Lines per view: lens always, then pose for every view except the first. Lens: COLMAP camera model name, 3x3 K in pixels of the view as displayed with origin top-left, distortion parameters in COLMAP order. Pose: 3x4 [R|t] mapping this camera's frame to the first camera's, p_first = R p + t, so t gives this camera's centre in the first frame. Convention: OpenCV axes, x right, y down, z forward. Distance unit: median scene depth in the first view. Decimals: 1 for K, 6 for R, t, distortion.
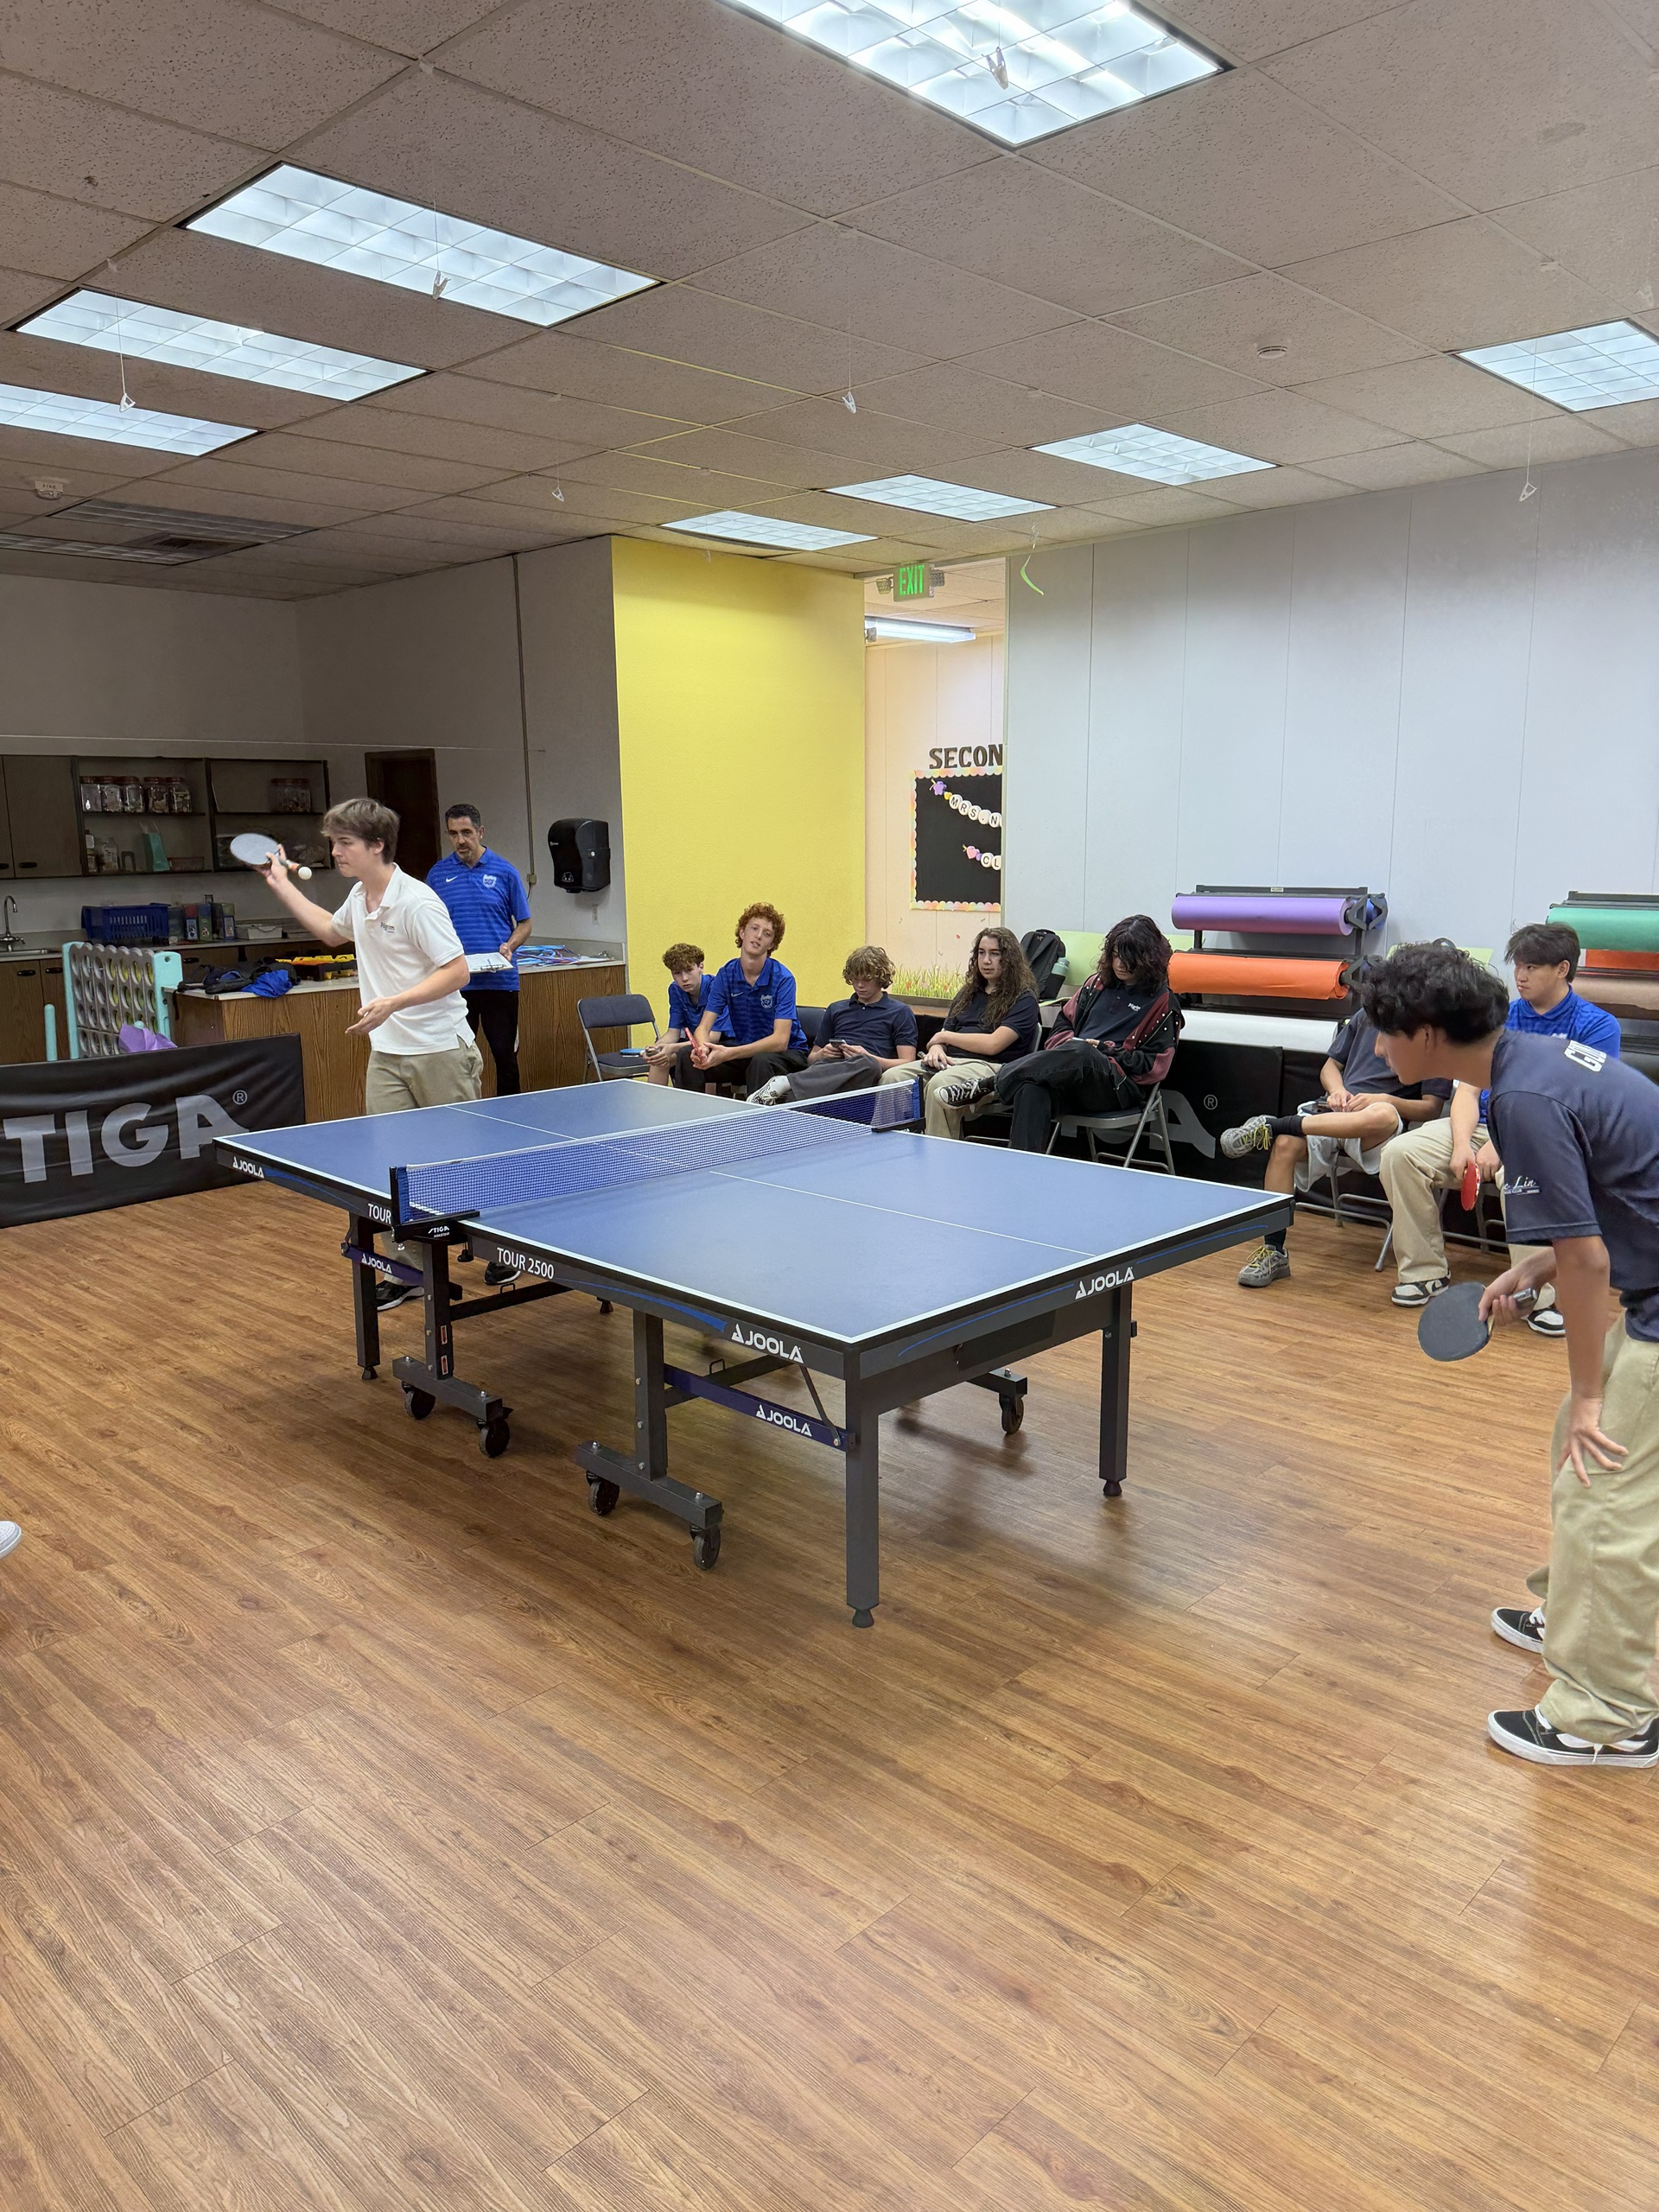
lens RADIAL K [[1568.6, 0, 824.3], [0, 1568.6, 1115.1], [0, 0, 1]] dist [0.005806, -0.006924]
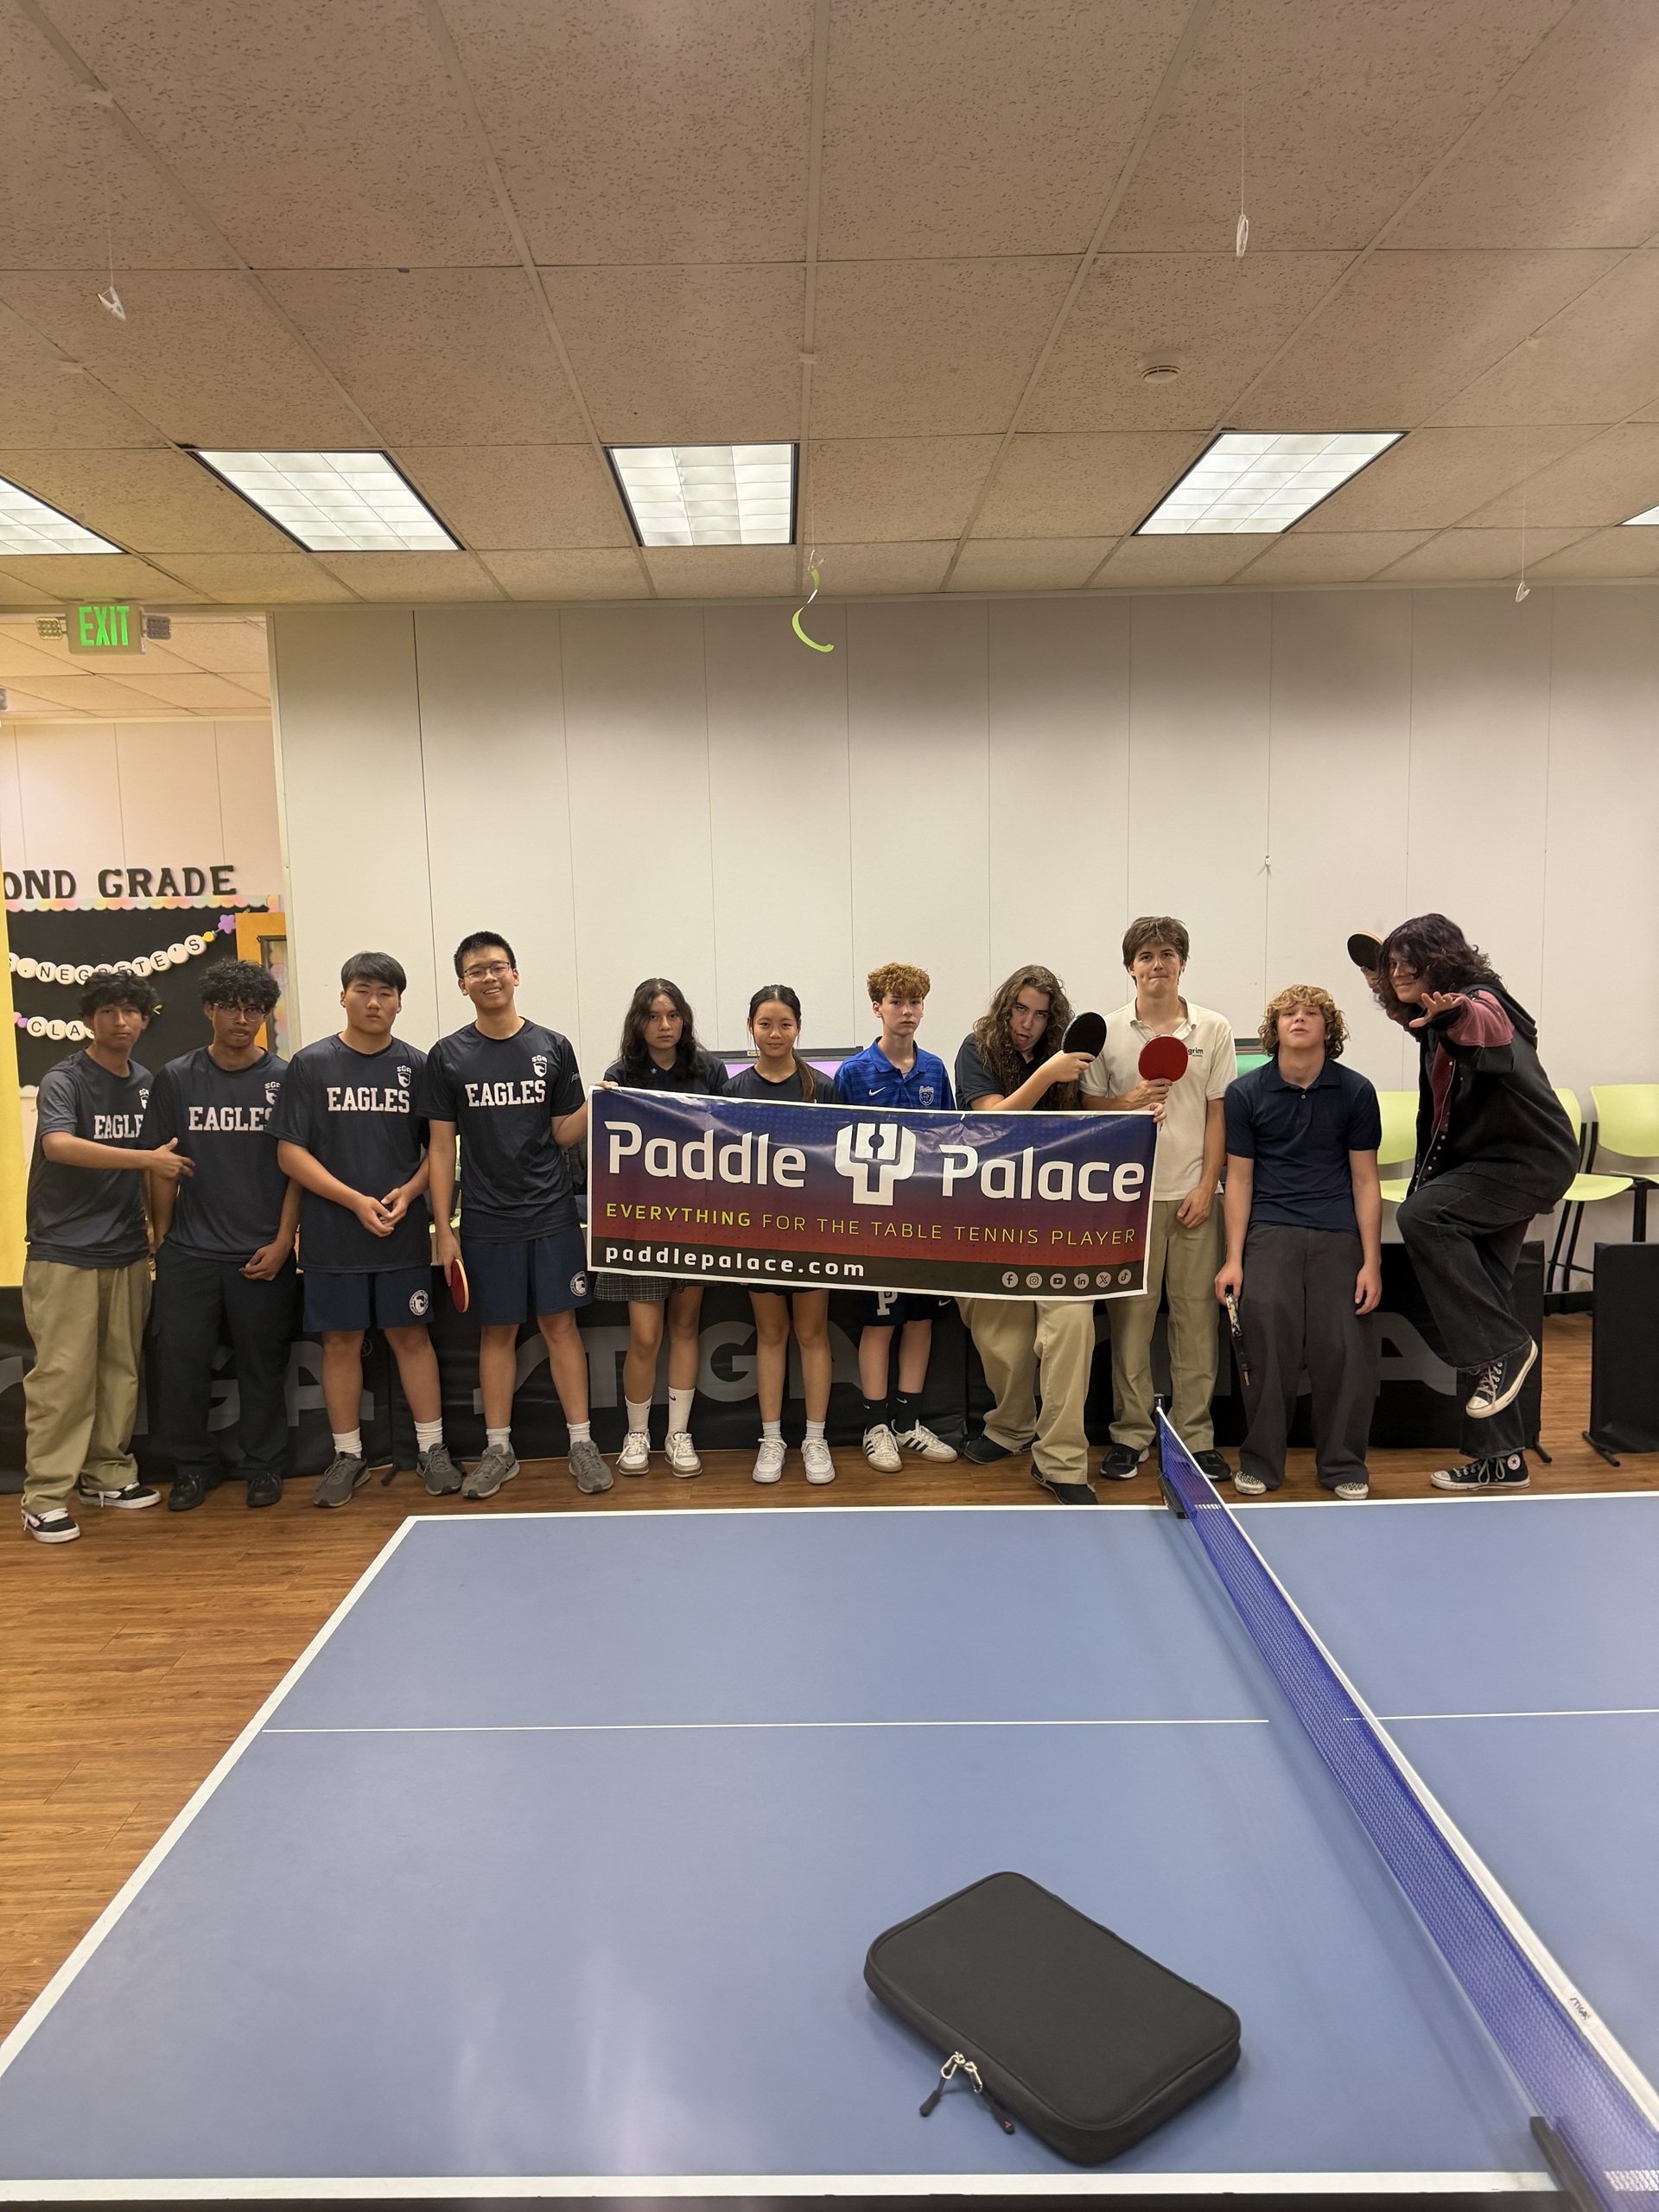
lens RADIAL K [[1562.2, 0, 832.4], [0, 1562.2, 1114.3], [0, 0, 1]] dist [-0.000113, -0.006668]
pose [[0.697264, -0.086288, 0.711602, -0.376167], [0.147788, 0.988705, -0.024922, -0.119300], [-0.701414, 0.122544, 0.702140, 0.568294]]
